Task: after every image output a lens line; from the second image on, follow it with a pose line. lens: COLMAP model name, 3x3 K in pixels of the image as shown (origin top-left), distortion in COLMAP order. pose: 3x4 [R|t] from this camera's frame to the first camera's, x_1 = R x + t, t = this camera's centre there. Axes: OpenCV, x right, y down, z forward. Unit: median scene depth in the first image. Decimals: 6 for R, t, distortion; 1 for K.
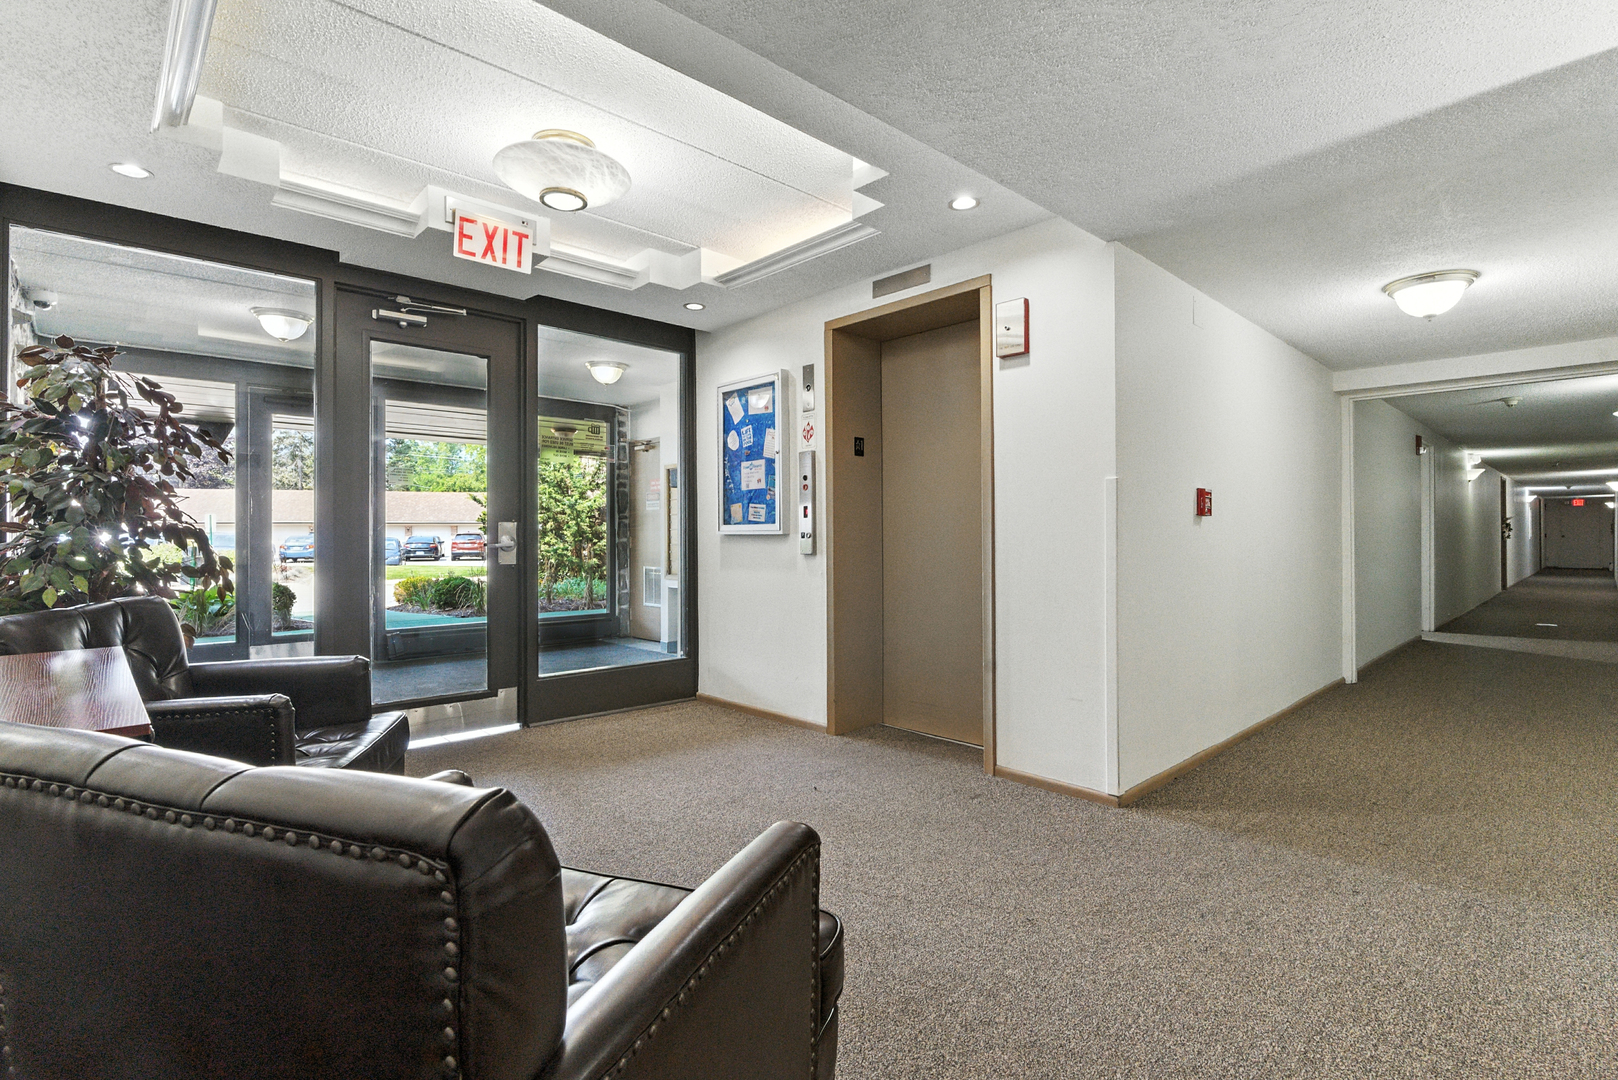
lens RADIAL K [[759.7, 0, 817.9], [0, 759.7, 544.9], [0, 0, 1]] dist [-0.012793, 0.000640]
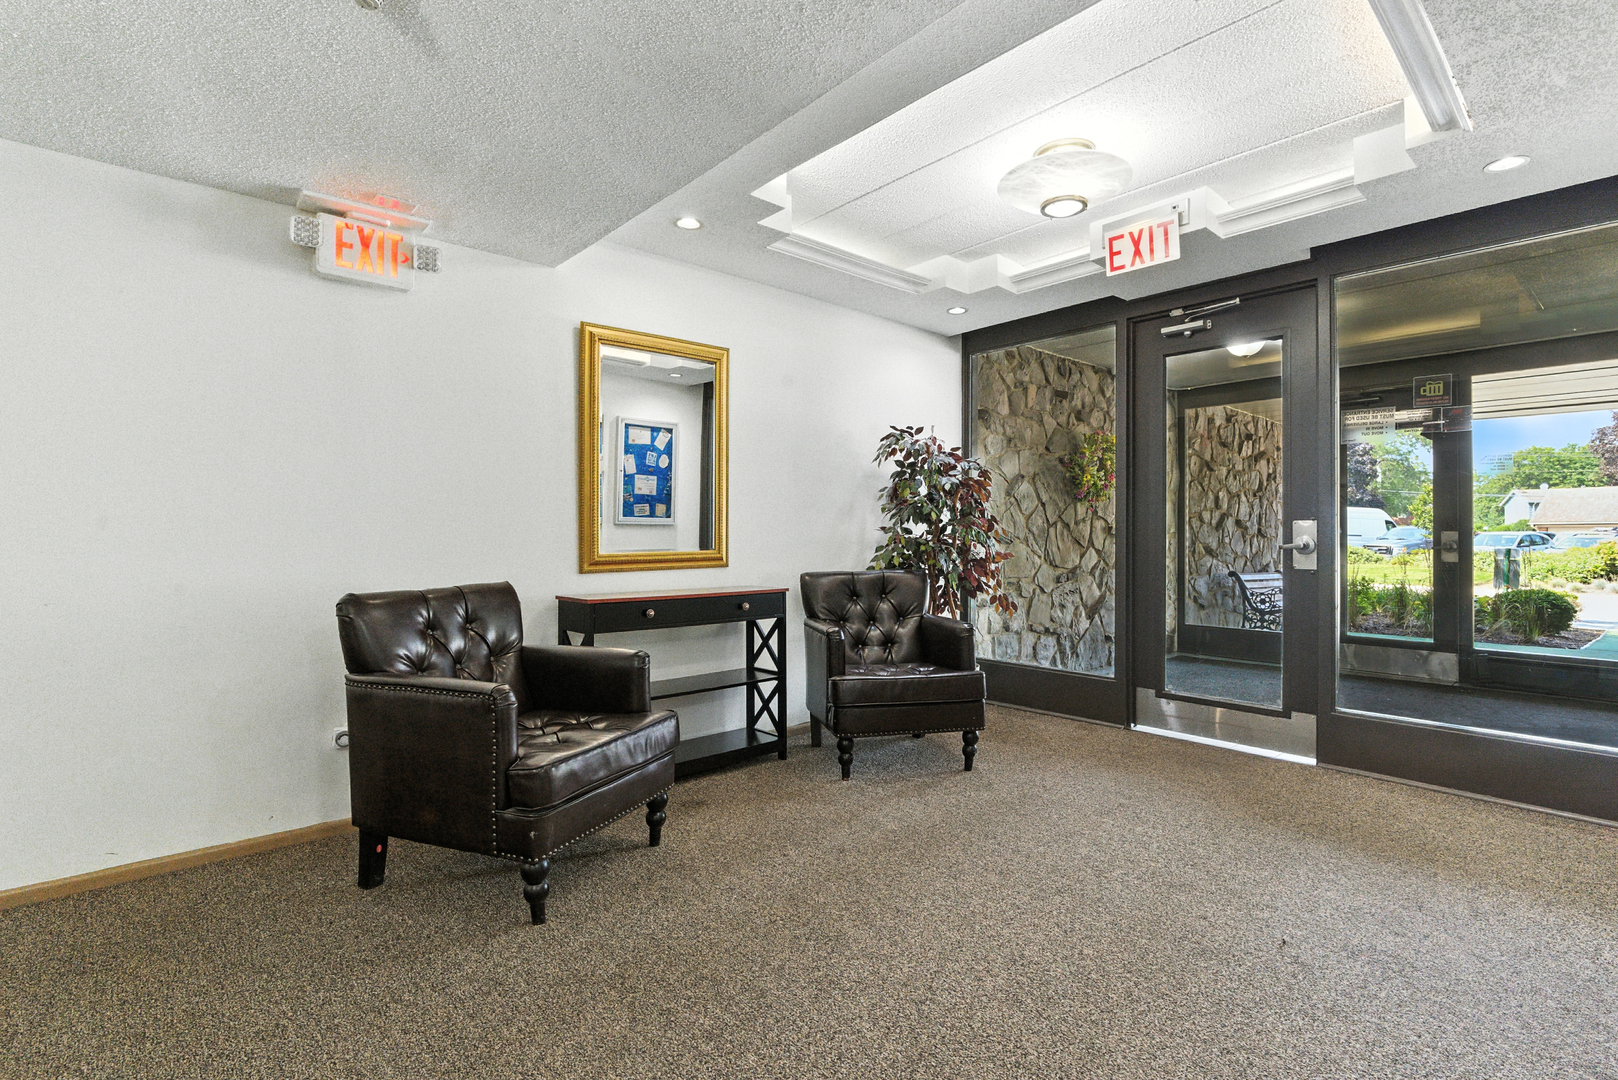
lens RADIAL K [[751.3, 0, 808.1], [0, 751.3, 526.7], [0, 0, 1]] dist [-0.012764, 0.000984]
pose [[-0.027971, -0.008553, -0.999572, 0.526162], [-0.024476, 0.999669, -0.007869, -0.002767], [0.999309, 0.024246, -0.028171, 0.530306]]
